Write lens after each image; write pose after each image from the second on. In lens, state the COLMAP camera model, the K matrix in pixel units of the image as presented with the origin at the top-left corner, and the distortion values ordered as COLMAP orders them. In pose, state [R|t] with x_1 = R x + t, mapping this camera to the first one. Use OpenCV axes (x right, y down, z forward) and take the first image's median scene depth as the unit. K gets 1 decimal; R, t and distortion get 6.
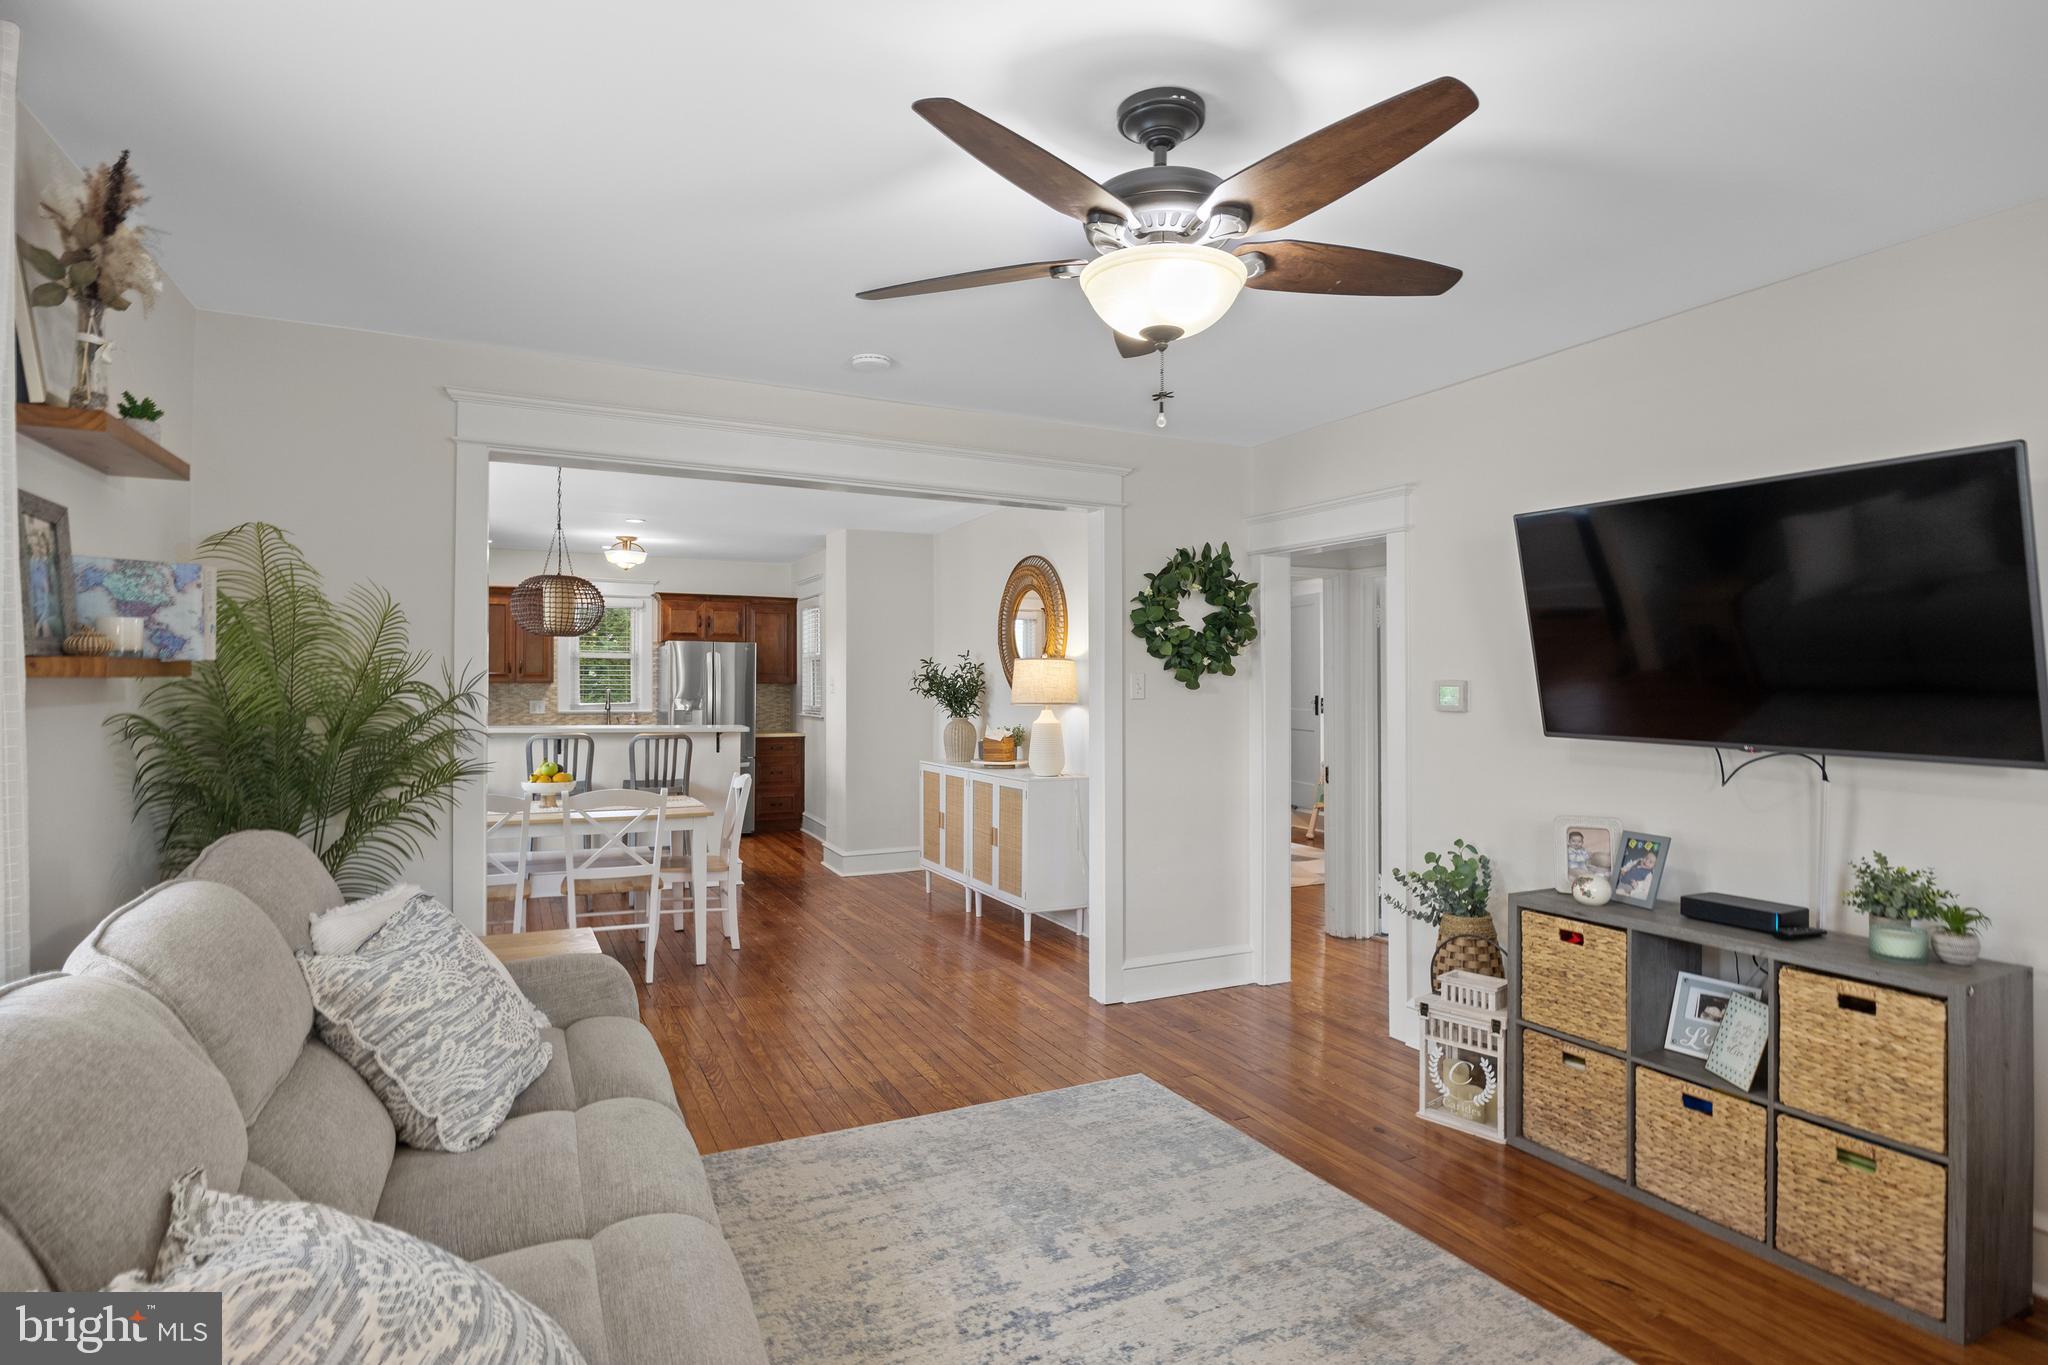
lens RADIAL K [[1052.8, 0, 1003.9], [0, 1052.8, 676.6], [0, 0, 1]] dist [0.004033, -0.000468]
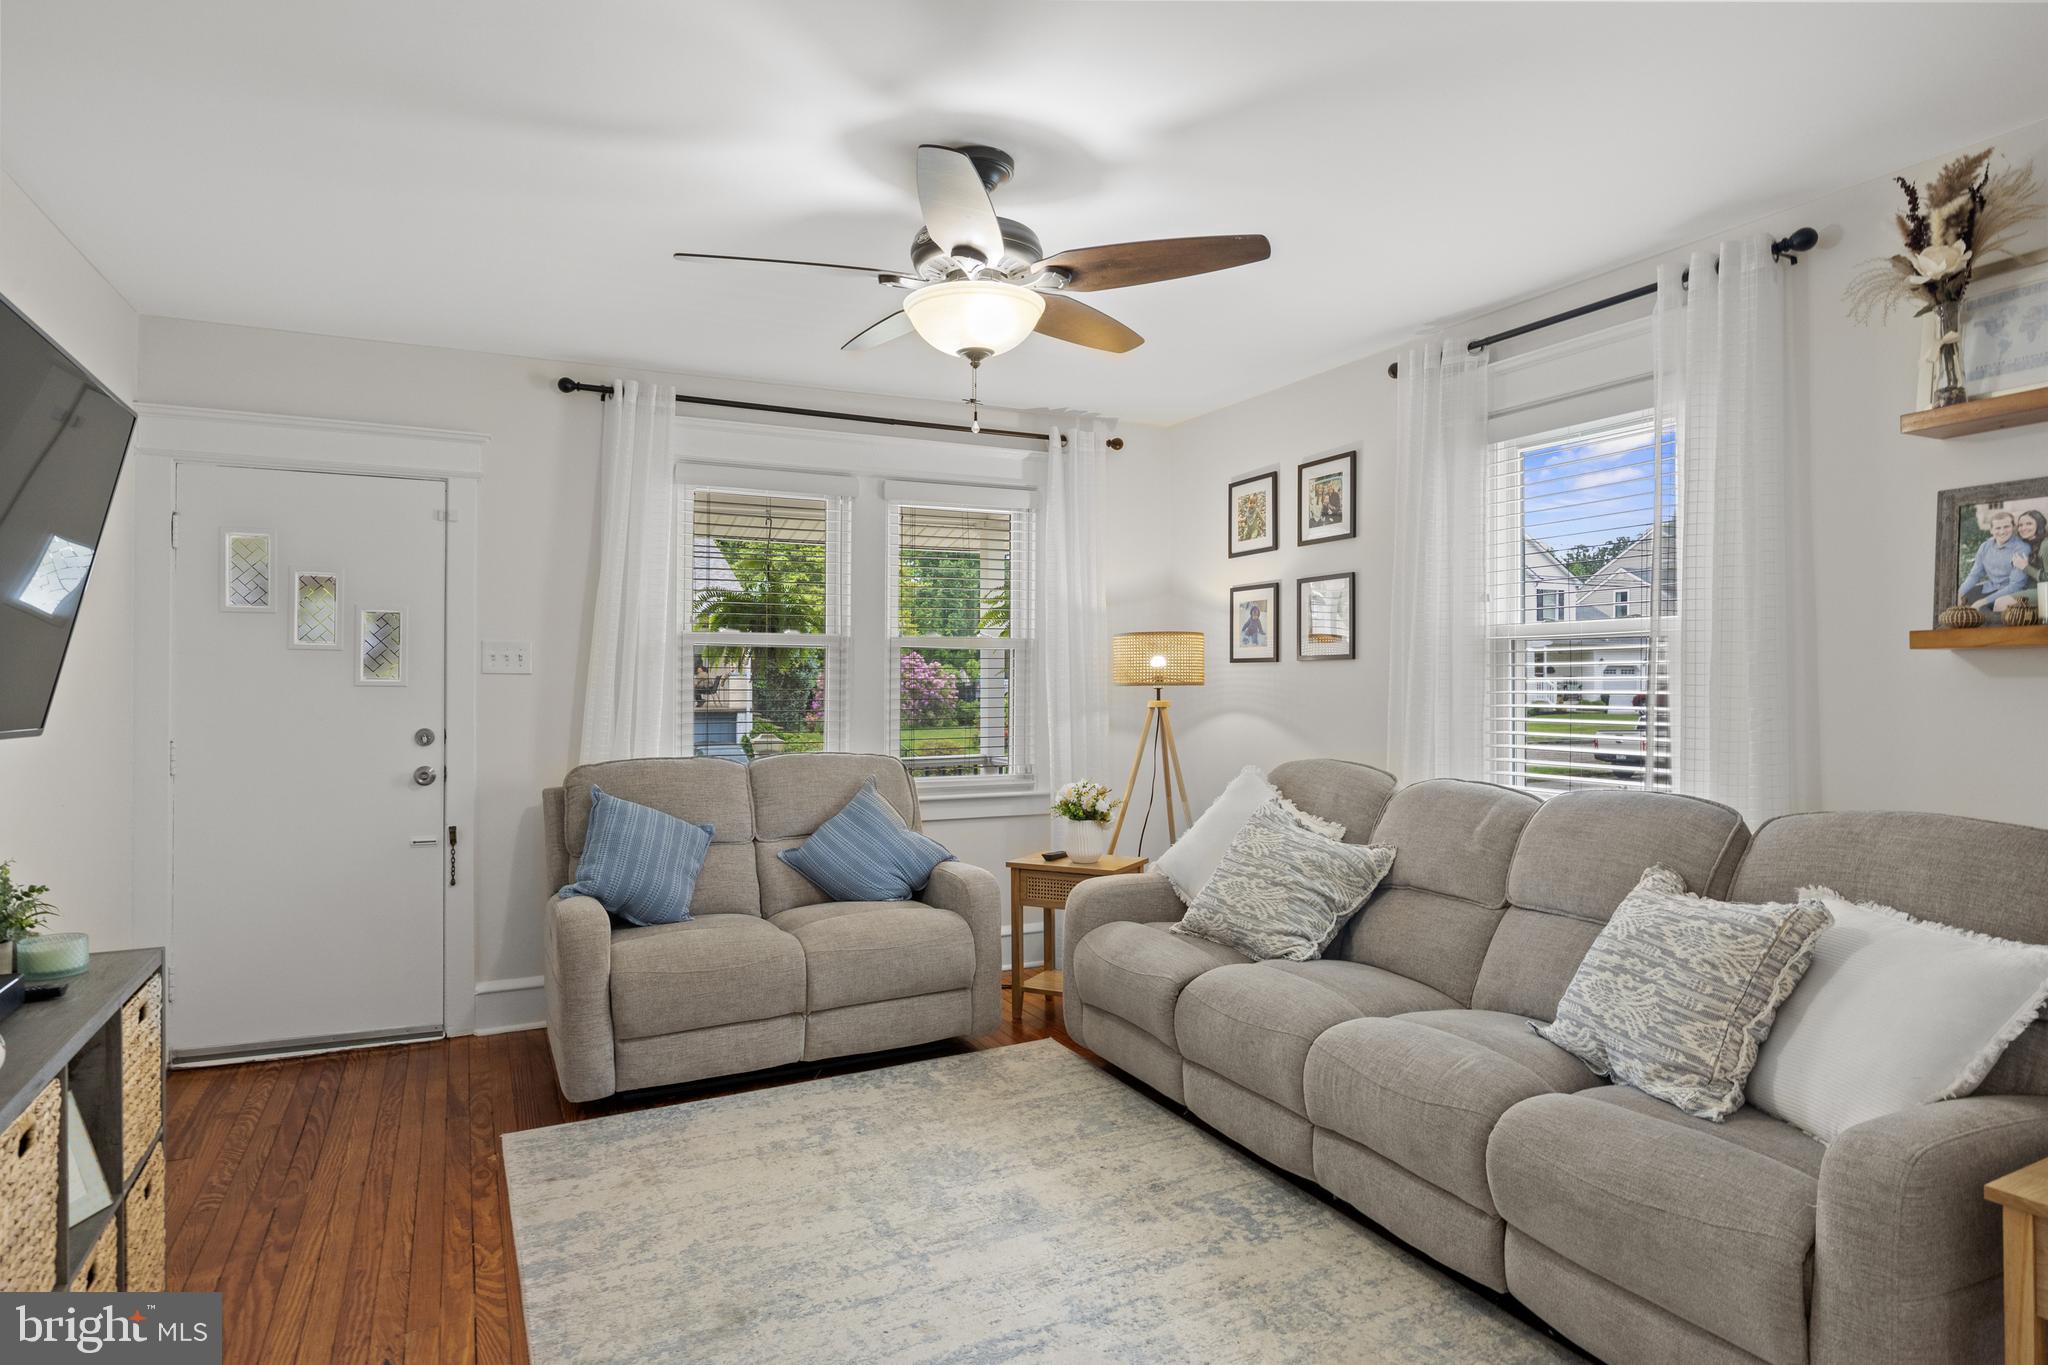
lens RADIAL K [[1134.1, 0, 1042.7], [0, 1134.1, 692.1], [0, 0, 1]] dist [-0.008017, -0.000446]
pose [[-0.999543, -0.003767, -0.029999, 0.073909], [-0.003893, 0.999984, 0.004153, 0.030403], [0.029983, 0.004268, -0.999541, 1.484245]]
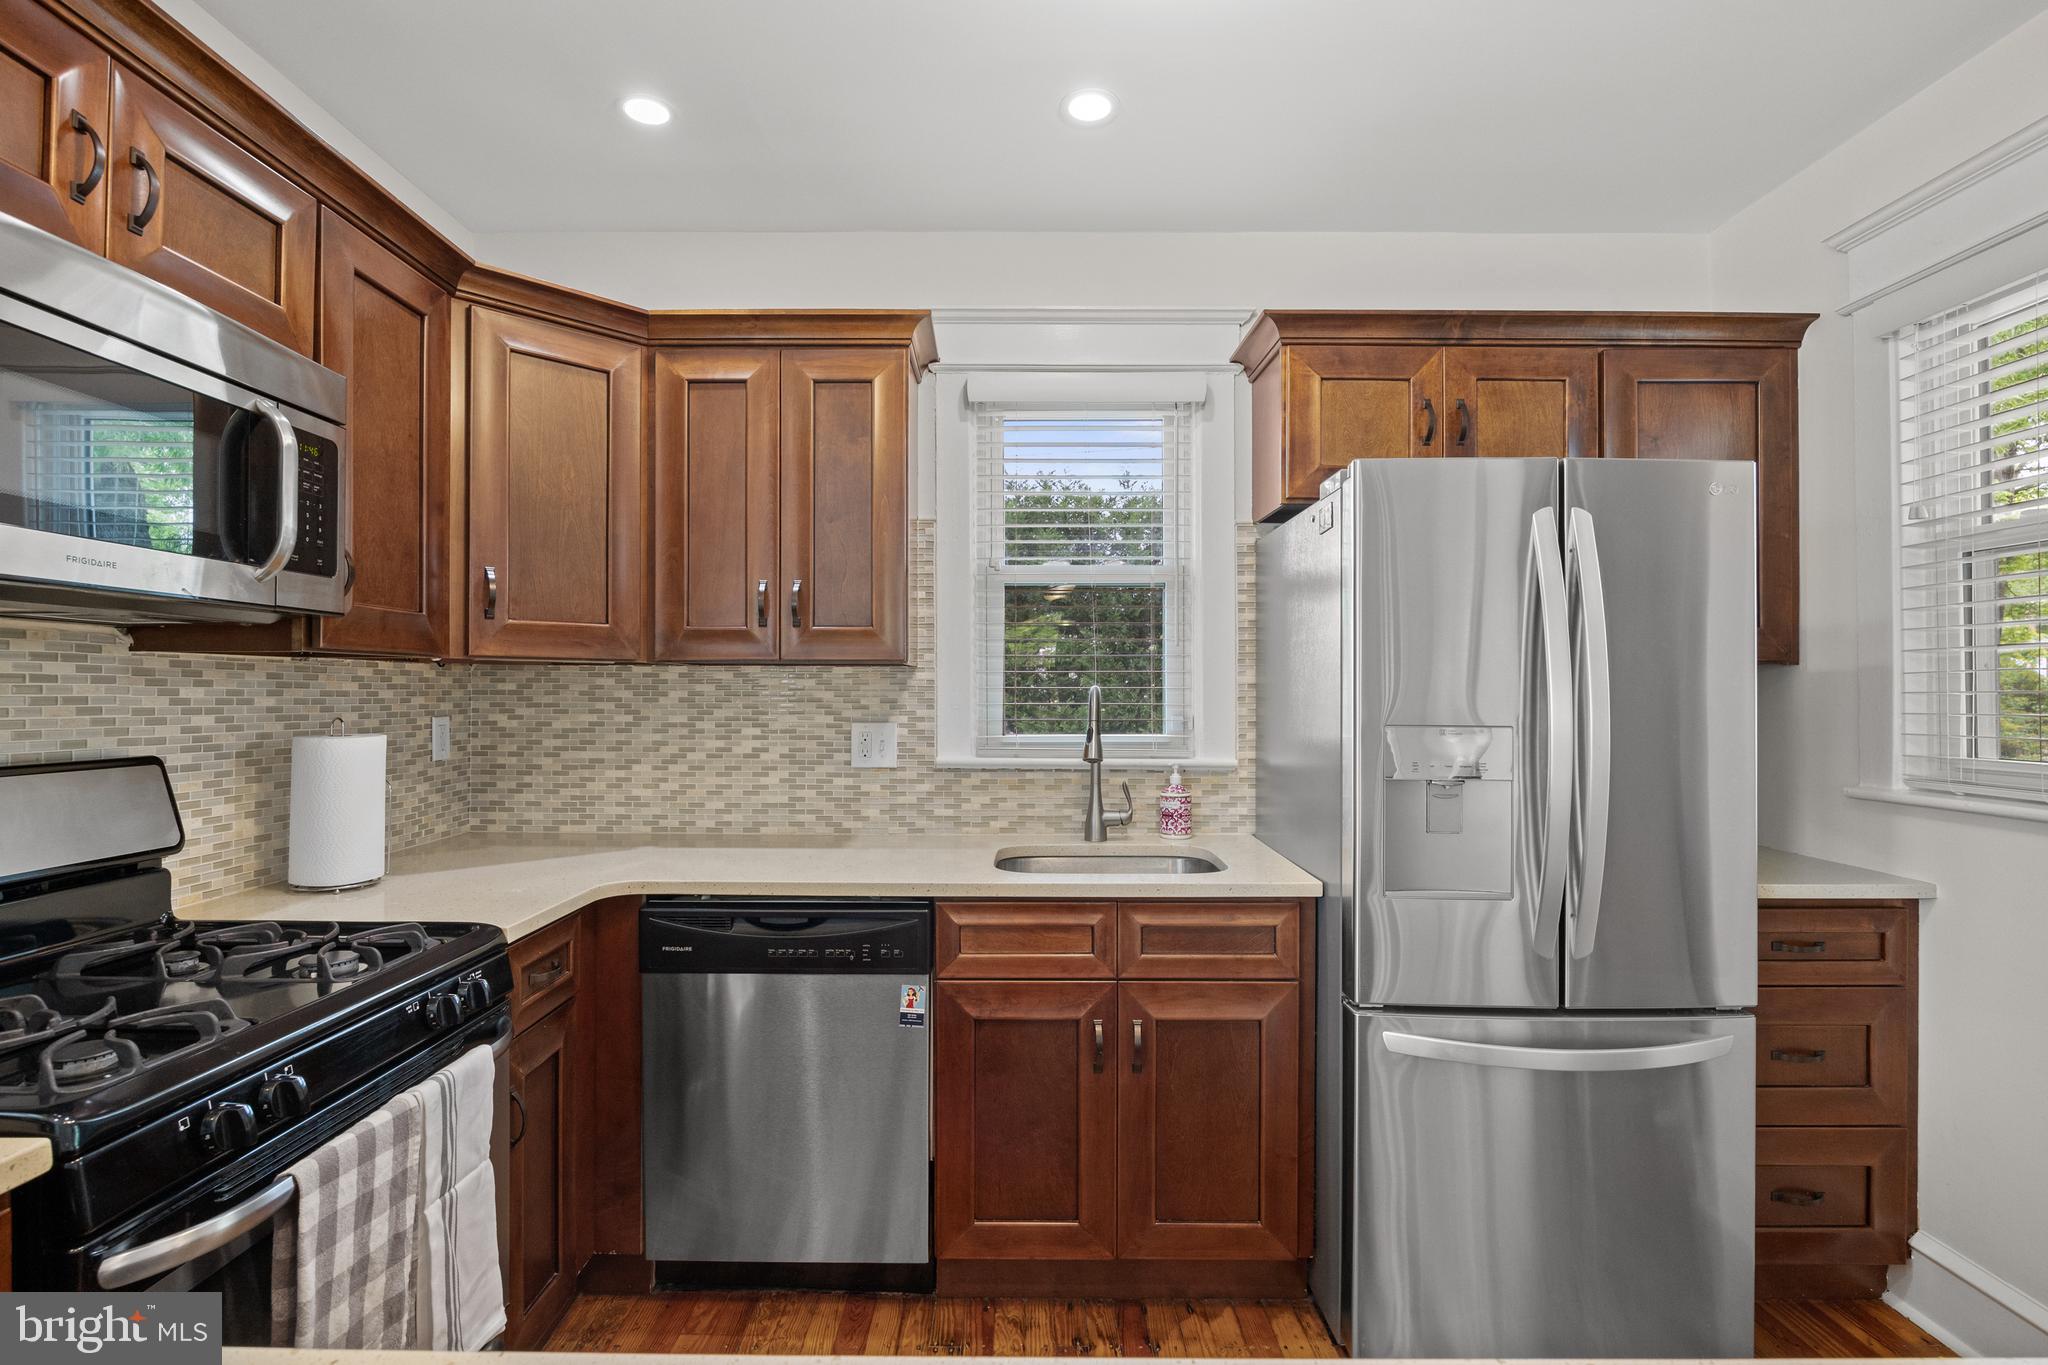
lens RADIAL K [[971.7, 0, 1002.9], [0, 971.7, 688.0], [0, 0, 1]] dist [-0.011279, -0.000678]
pose [[0.900104, -0.001564, -0.435672, -0.873033], [0.003282, 0.999990, 0.003191, 0.034872], [0.435662, -0.004303, 0.900100, 2.319028]]
